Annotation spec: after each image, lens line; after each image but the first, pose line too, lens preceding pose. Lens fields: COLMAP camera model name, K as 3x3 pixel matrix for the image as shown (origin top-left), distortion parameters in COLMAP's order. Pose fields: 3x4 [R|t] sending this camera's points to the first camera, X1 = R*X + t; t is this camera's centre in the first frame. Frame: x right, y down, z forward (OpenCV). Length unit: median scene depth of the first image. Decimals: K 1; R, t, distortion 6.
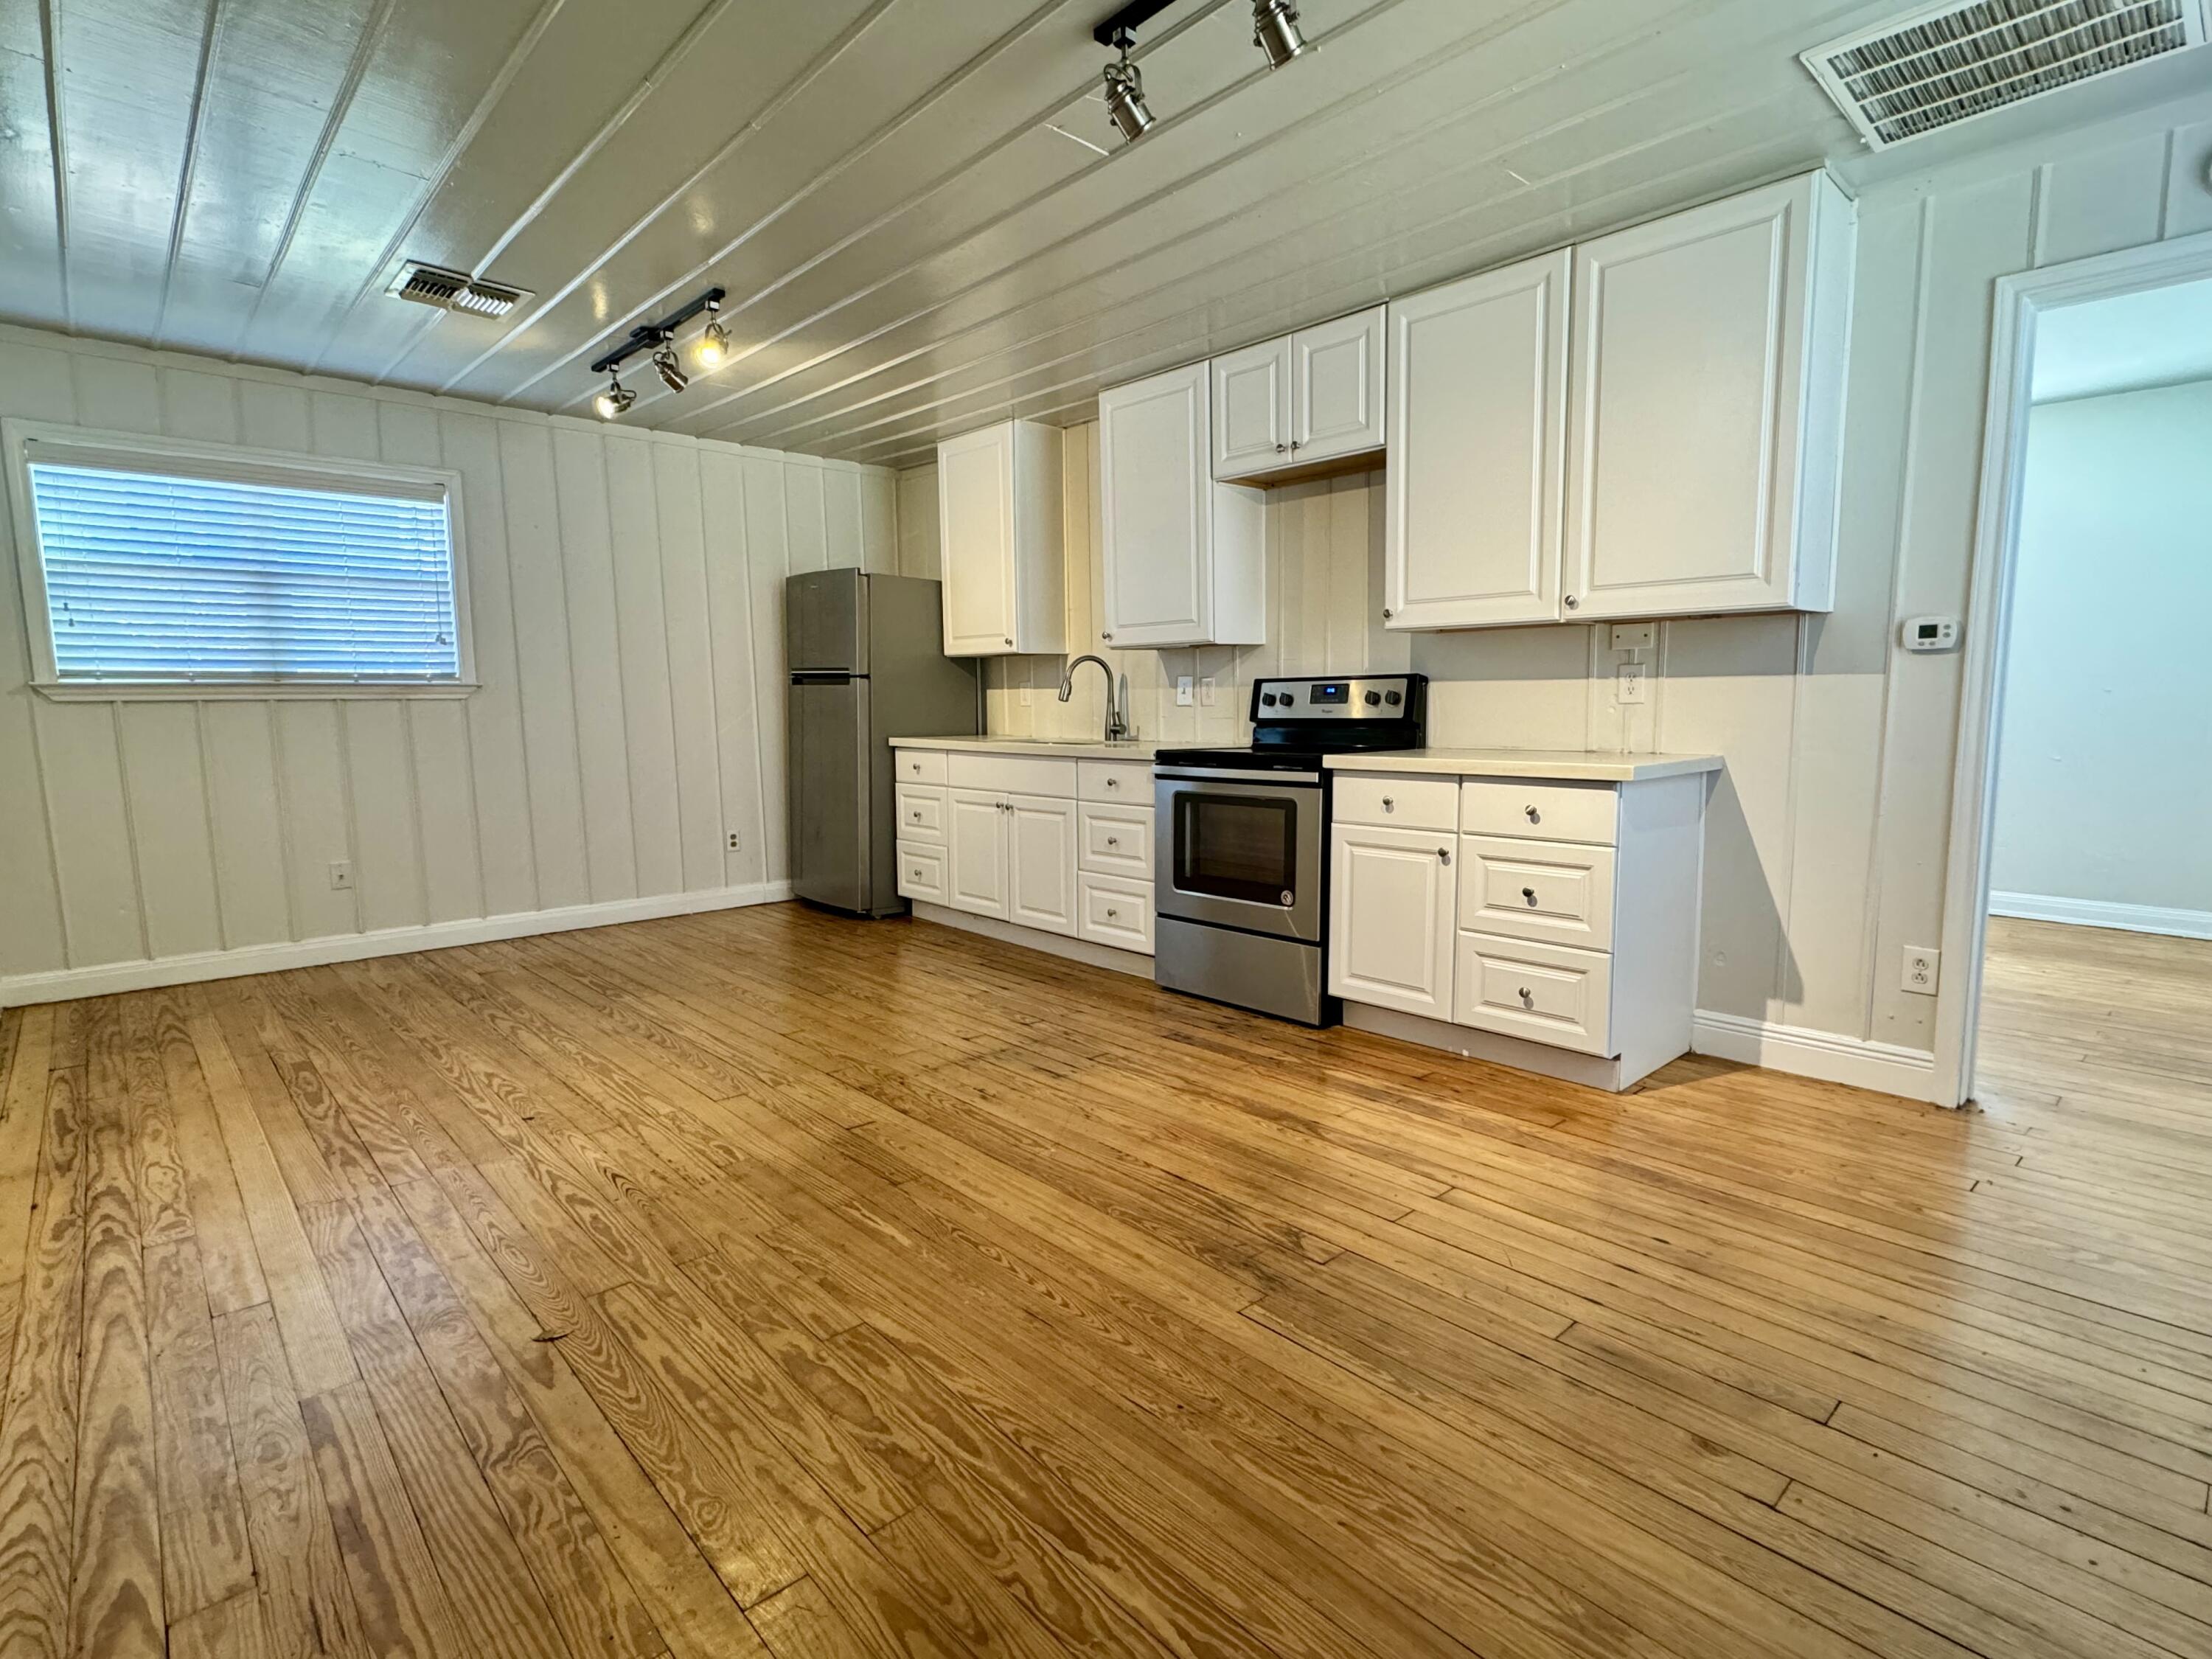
lens RADIAL K [[1090.9, 0, 1104.5], [0, 1090.9, 828.7], [0, 0, 1]] dist [0.003138, -0.000022]
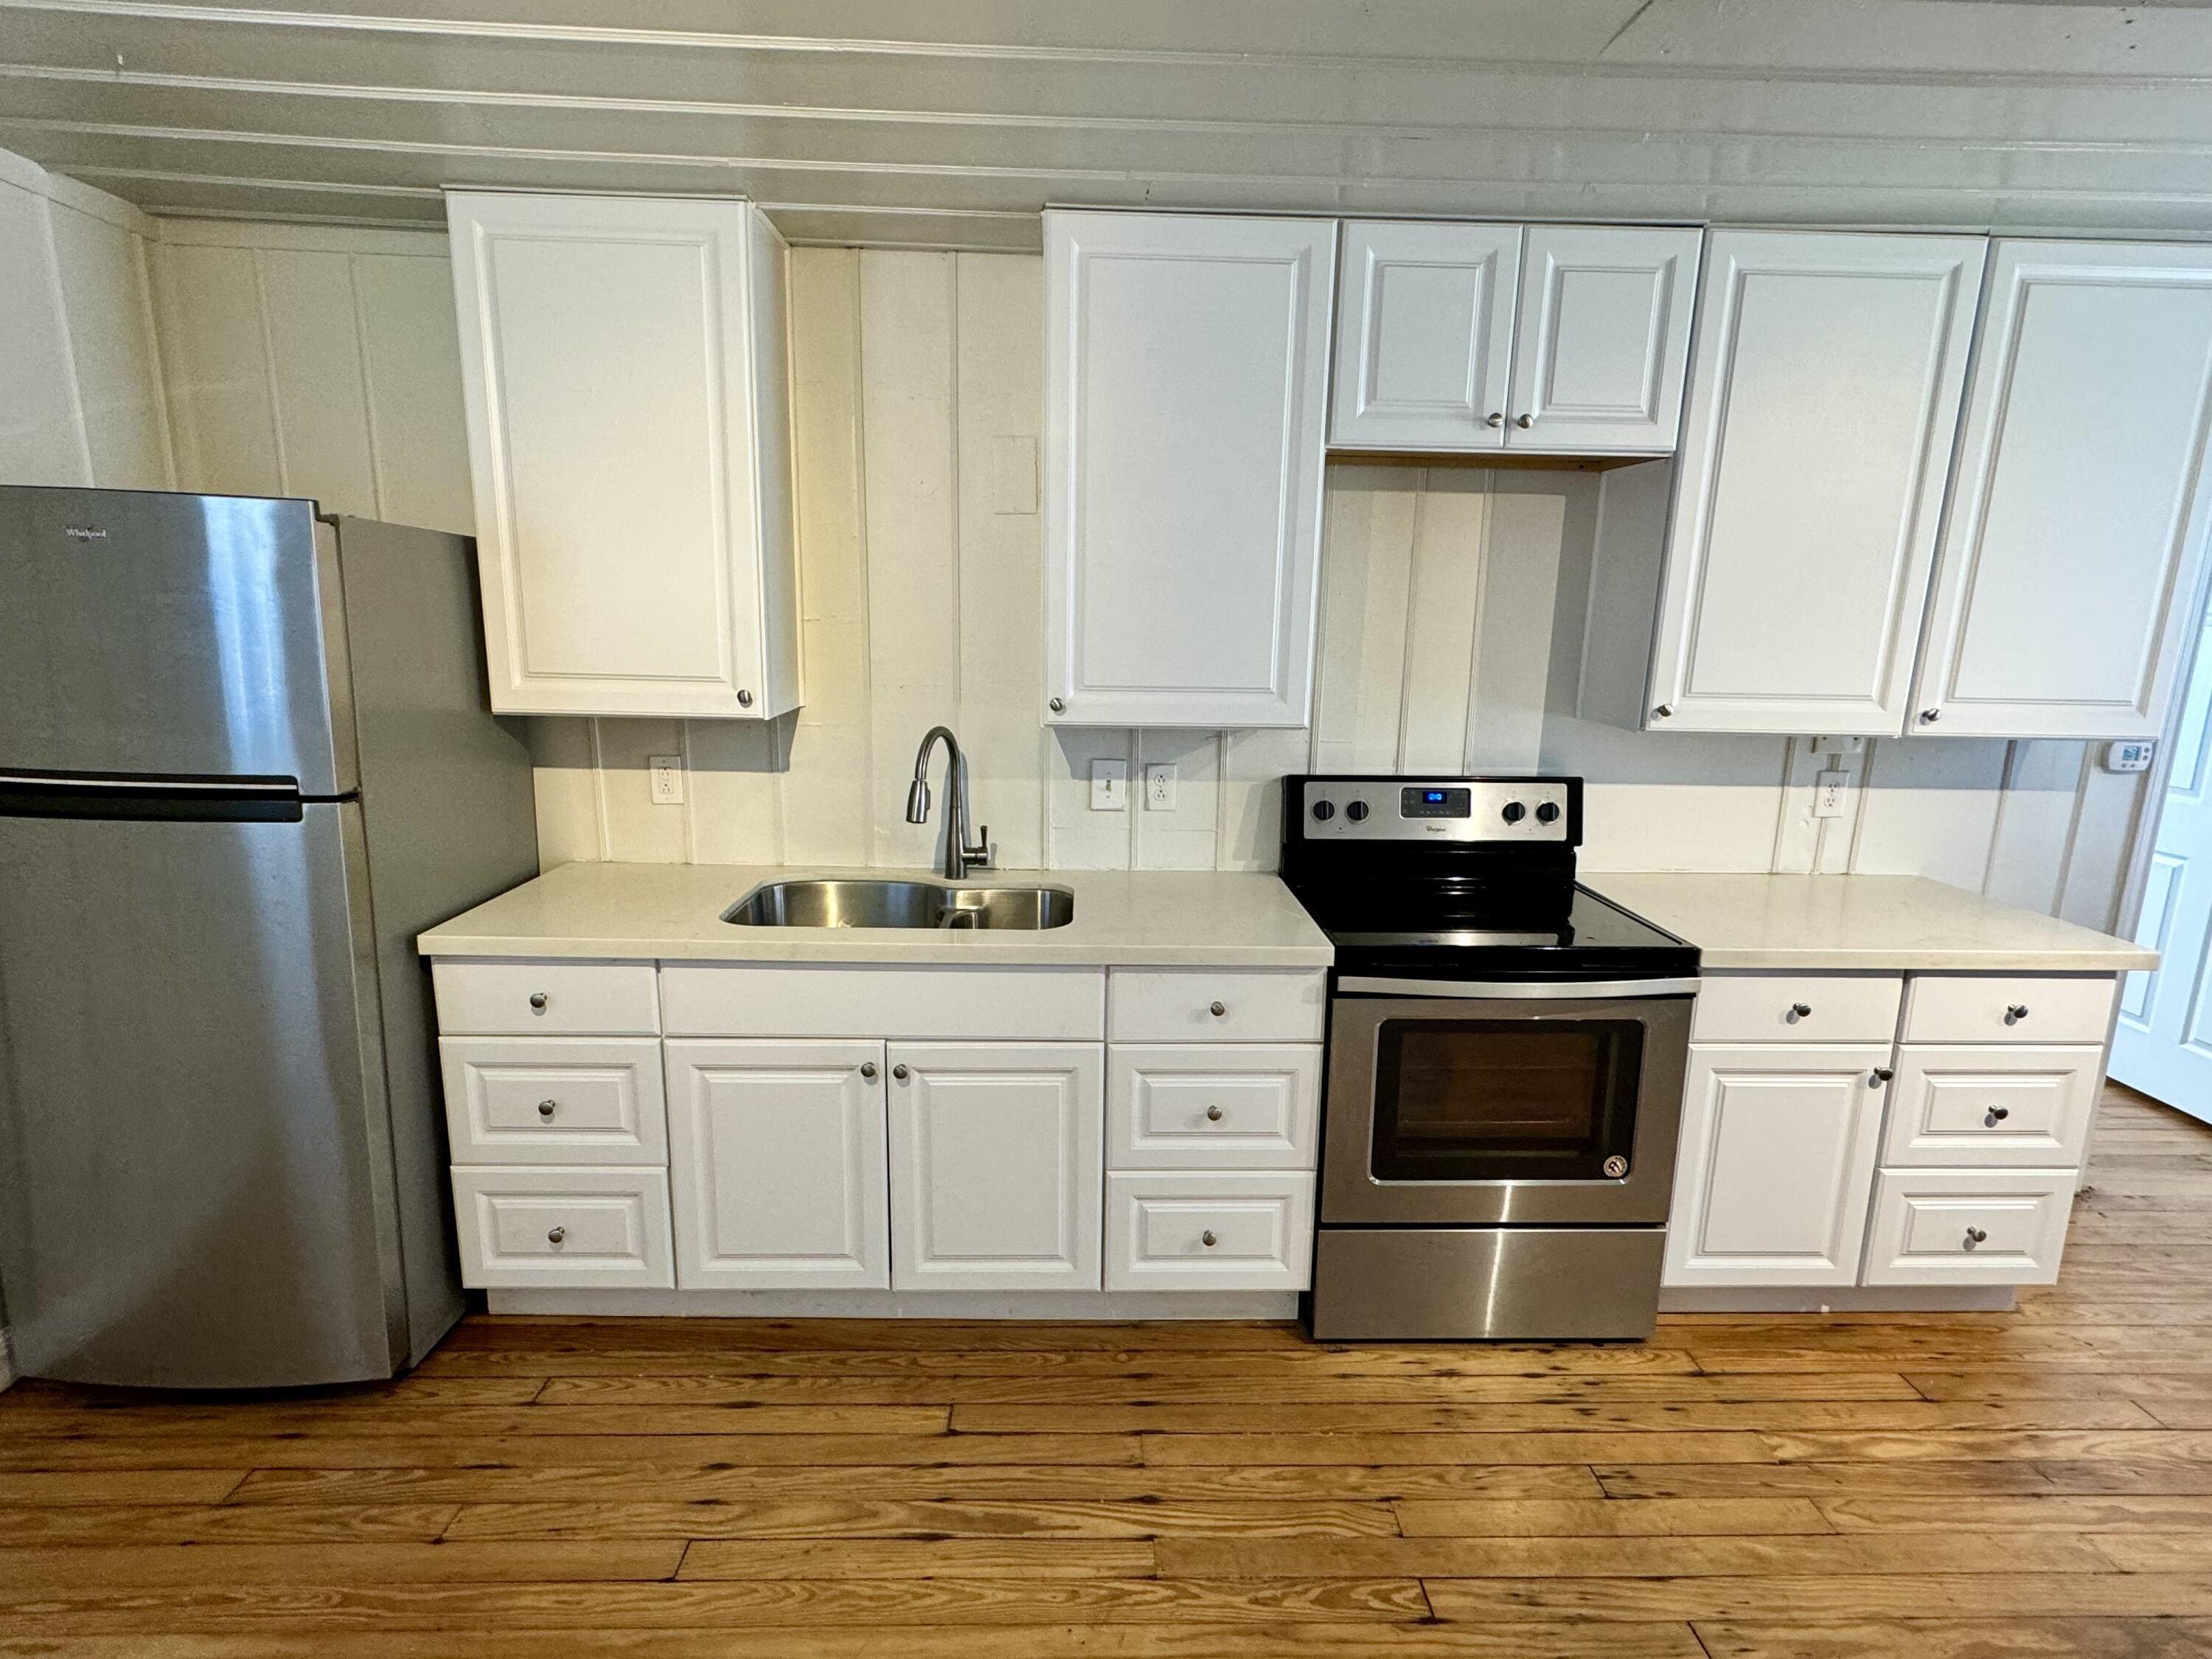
lens RADIAL K [[1090.9, 0, 1105.2], [0, 1090.9, 825.2], [0, 0, 1]] dist [0.003138, -0.000022]
pose [[0.659176, -0.127577, 0.741088, -0.422644], [0.064729, 0.991472, 0.113105, -0.200347], [-0.749198, -0.026586, 0.661812, 0.720166]]
